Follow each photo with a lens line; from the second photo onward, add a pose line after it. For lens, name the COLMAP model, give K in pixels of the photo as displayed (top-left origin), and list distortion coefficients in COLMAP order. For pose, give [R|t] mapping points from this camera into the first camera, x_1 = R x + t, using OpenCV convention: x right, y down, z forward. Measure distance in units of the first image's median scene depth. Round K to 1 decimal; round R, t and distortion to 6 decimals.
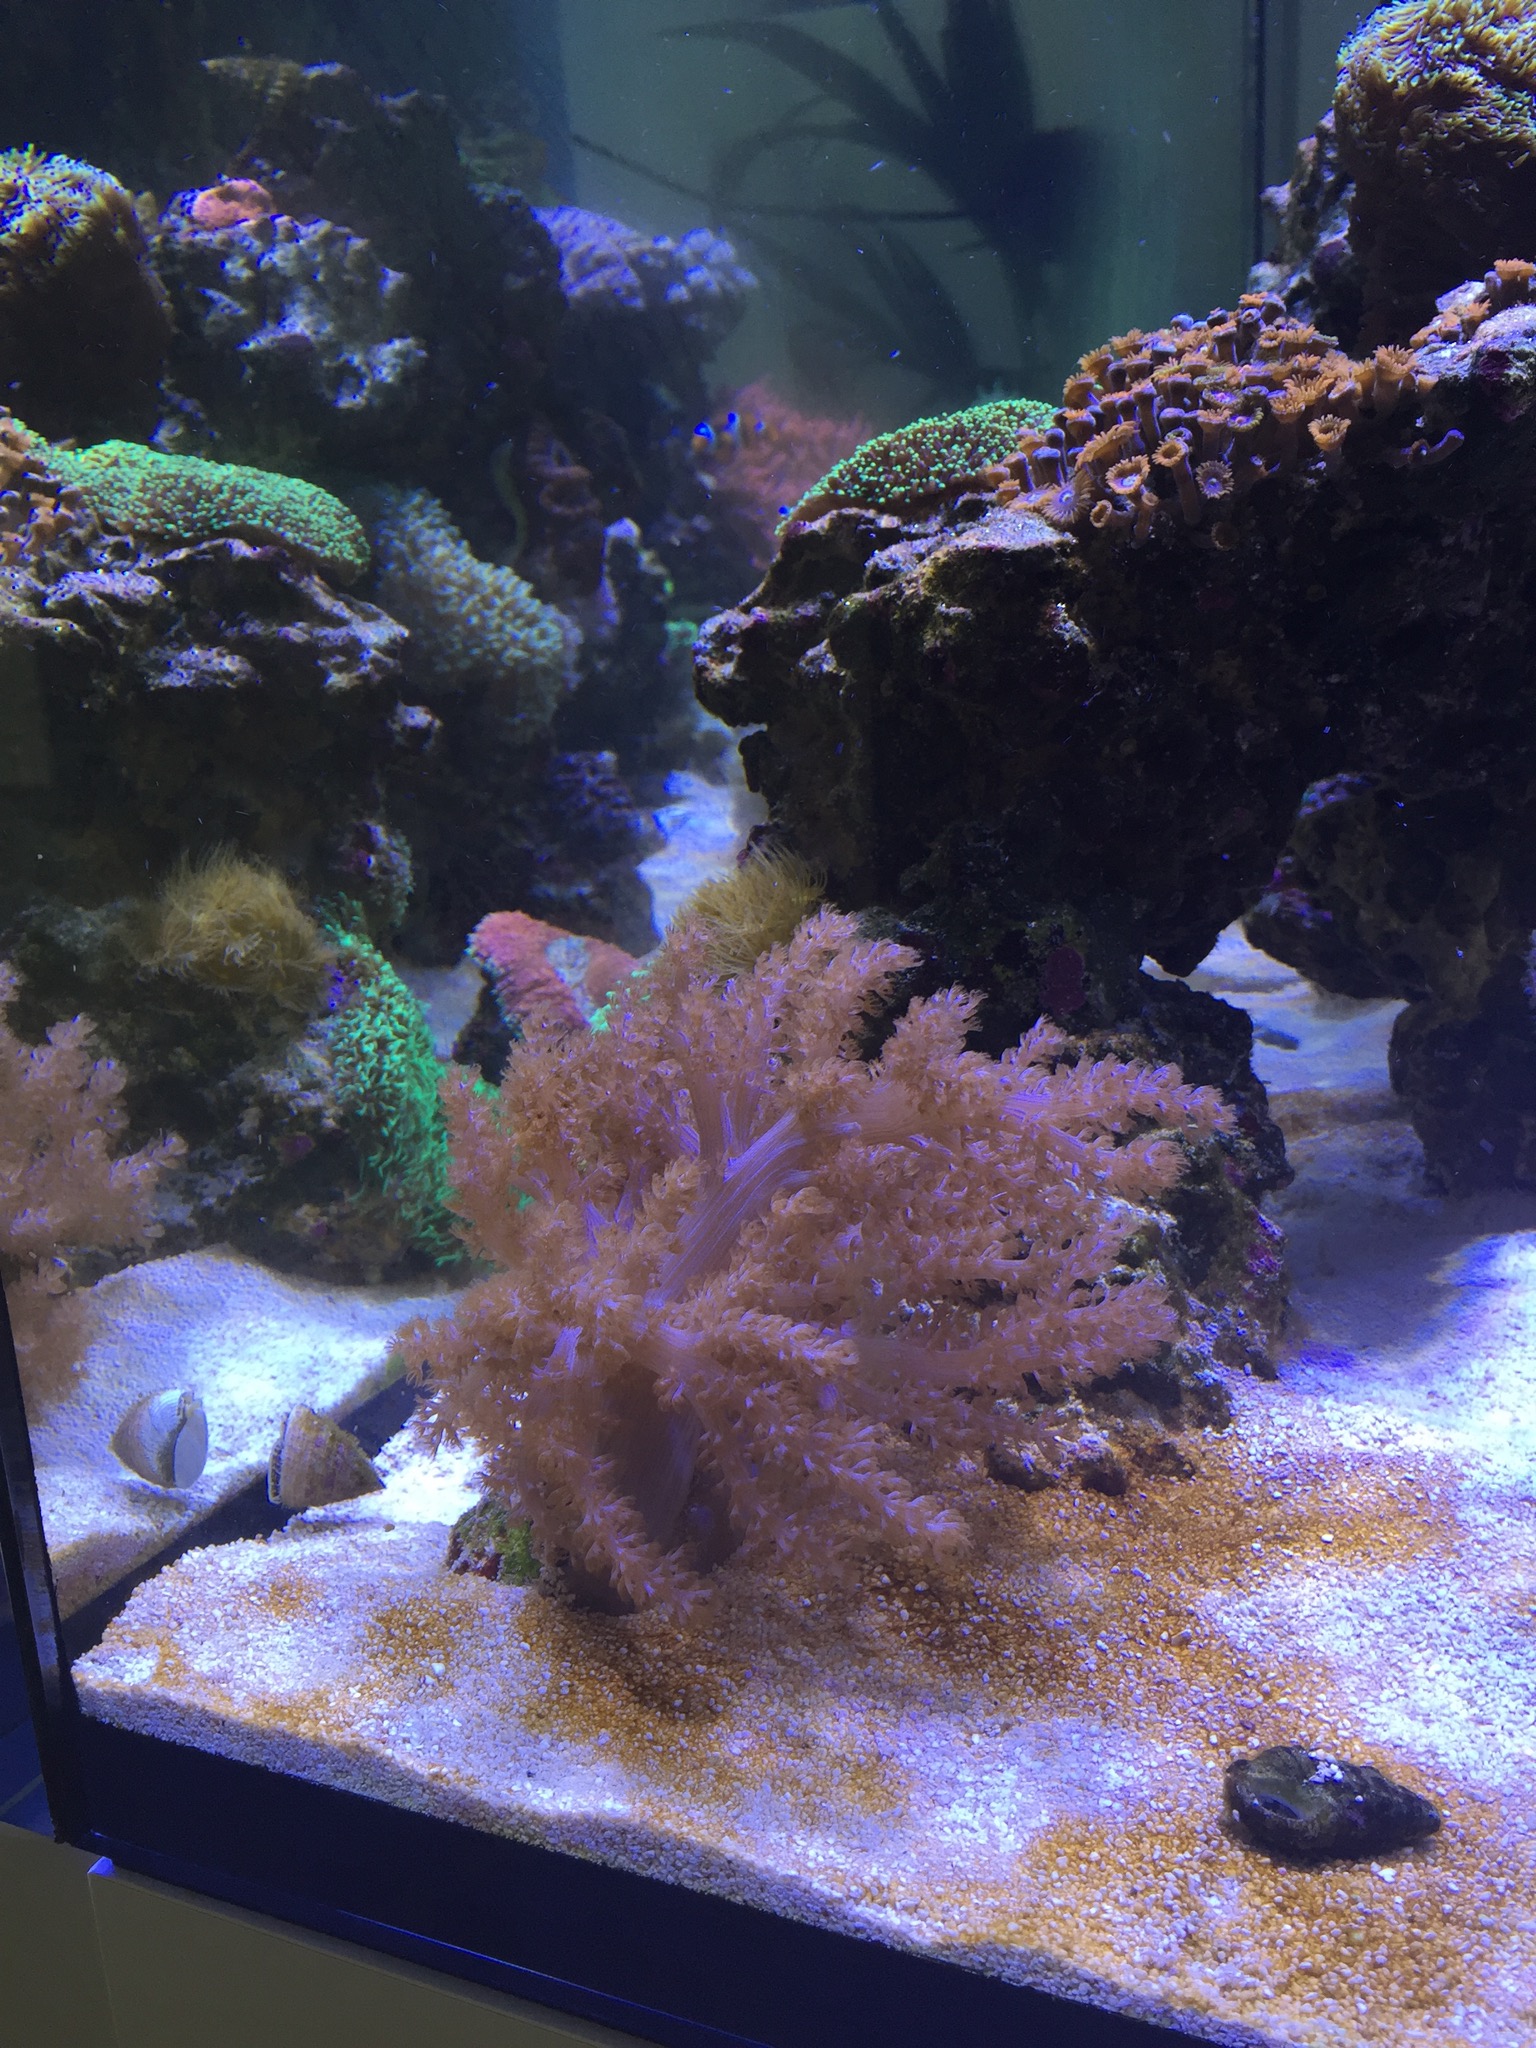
lens RADIAL K [[1857.9, 0, 768.8], [0, 1857.9, 1023.8], [0, 0, 1]] dist [-0.061056, 0.063229]
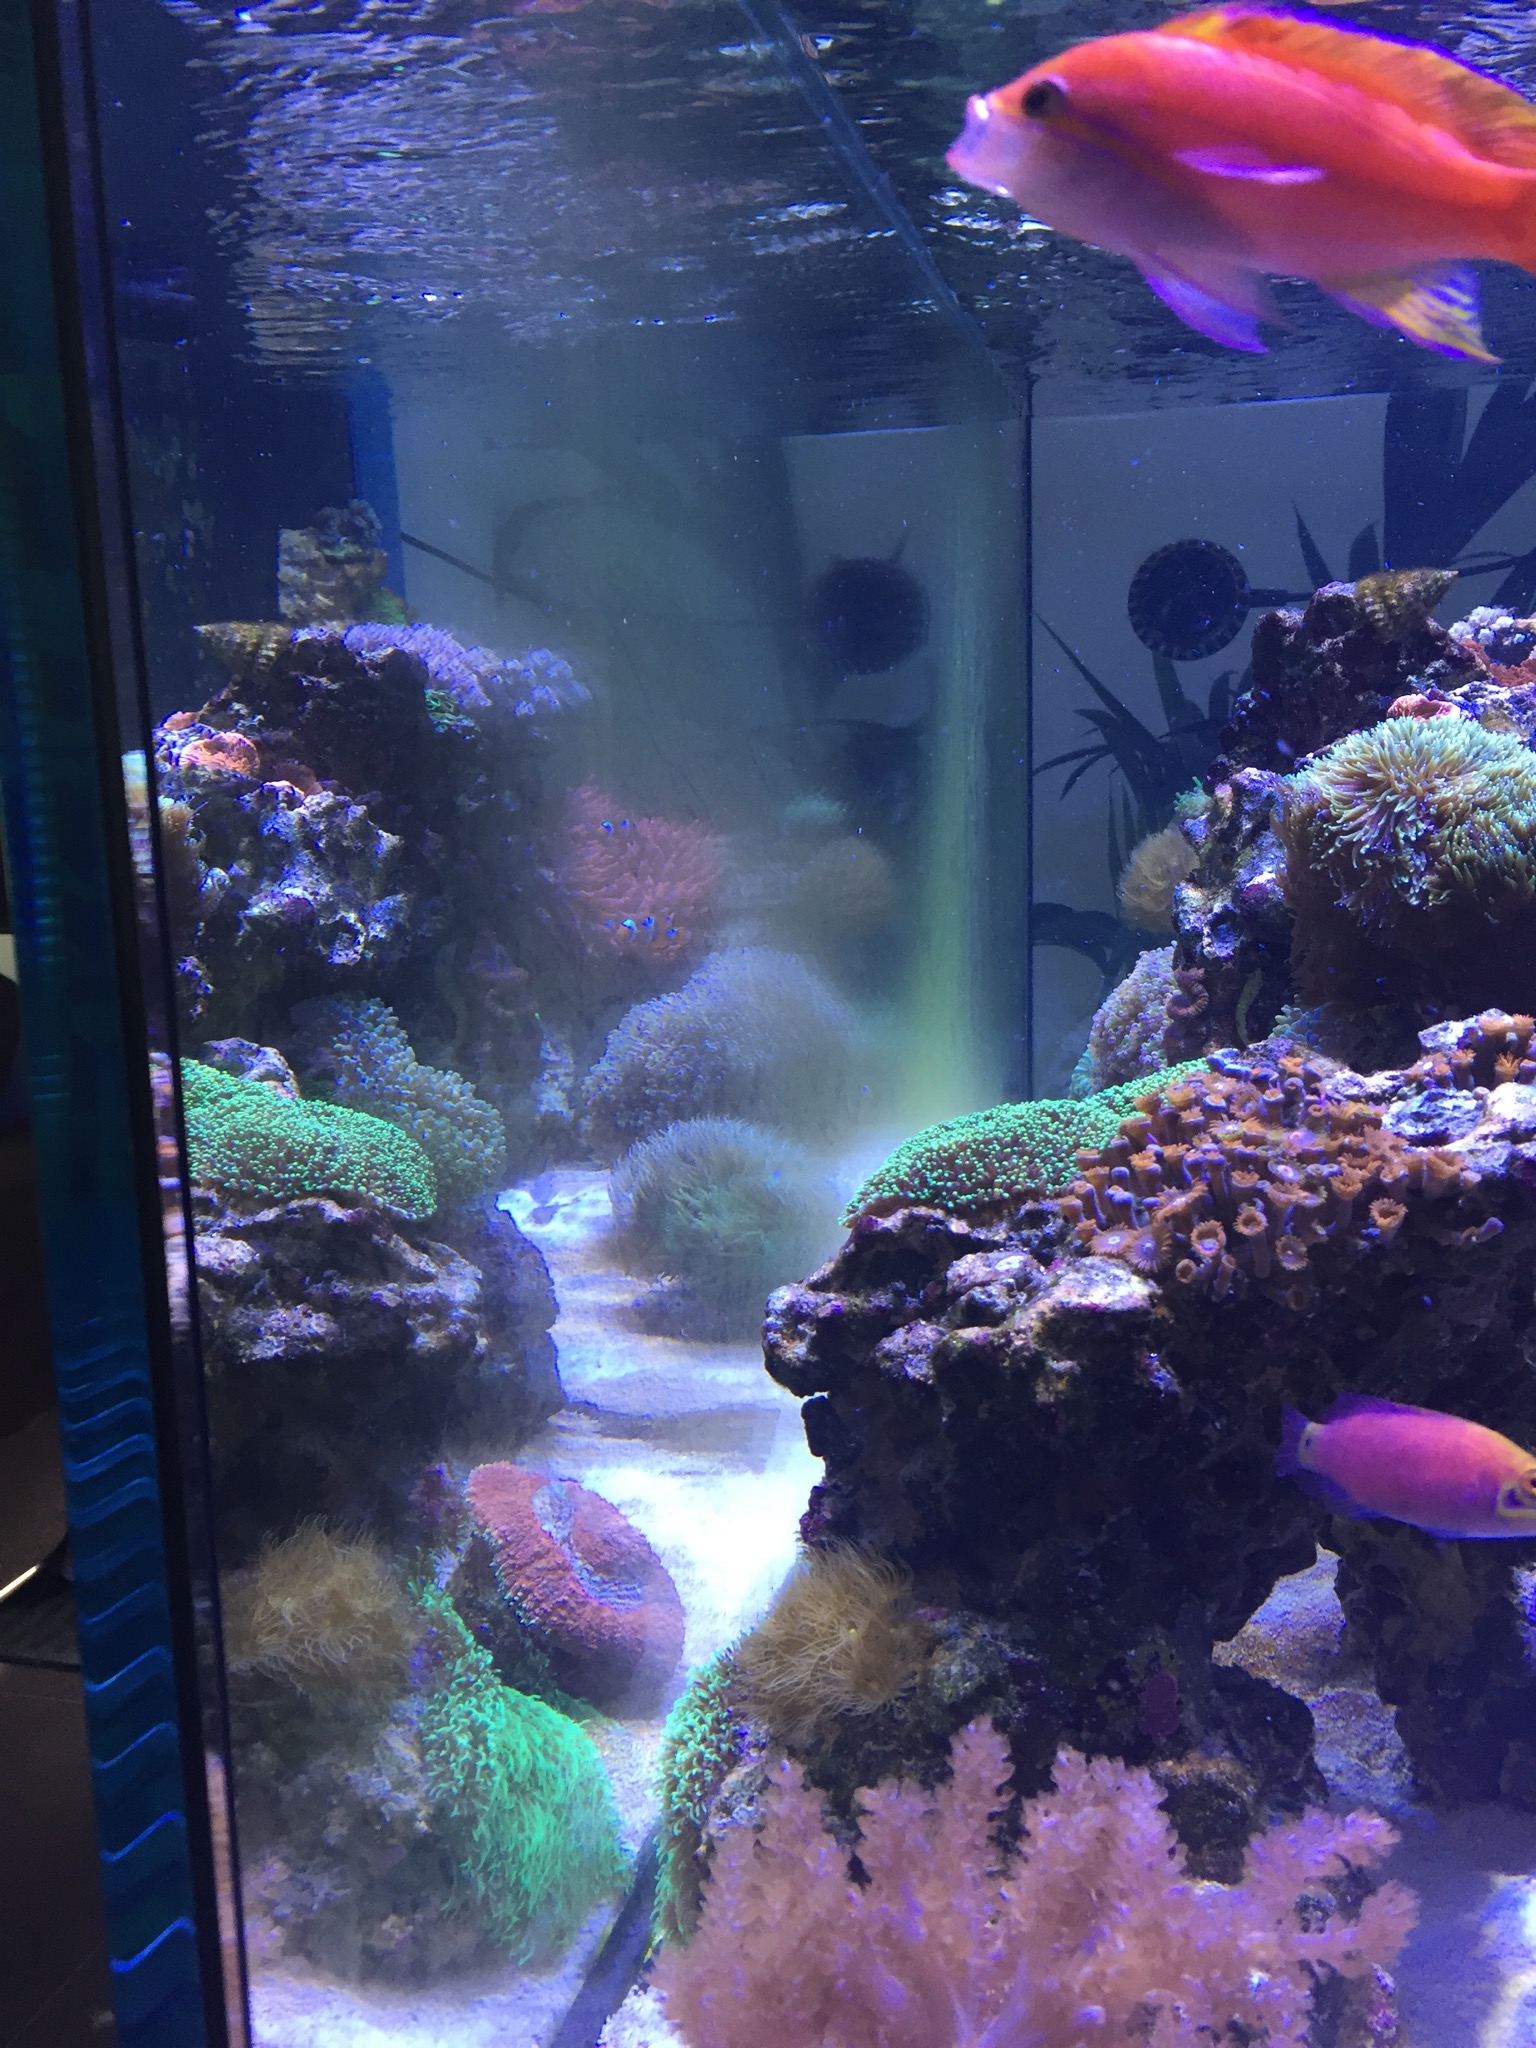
lens RADIAL K [[1755.0, 0, 762.4], [0, 1755.0, 1022.1], [0, 0, 1]] dist [0.095131, -0.059982]
pose [[0.992631, 0.024118, 0.118750, -0.167058], [-0.003194, 0.984860, -0.173323, -0.192825], [-0.121133, 0.171666, 0.977680, -0.038128]]
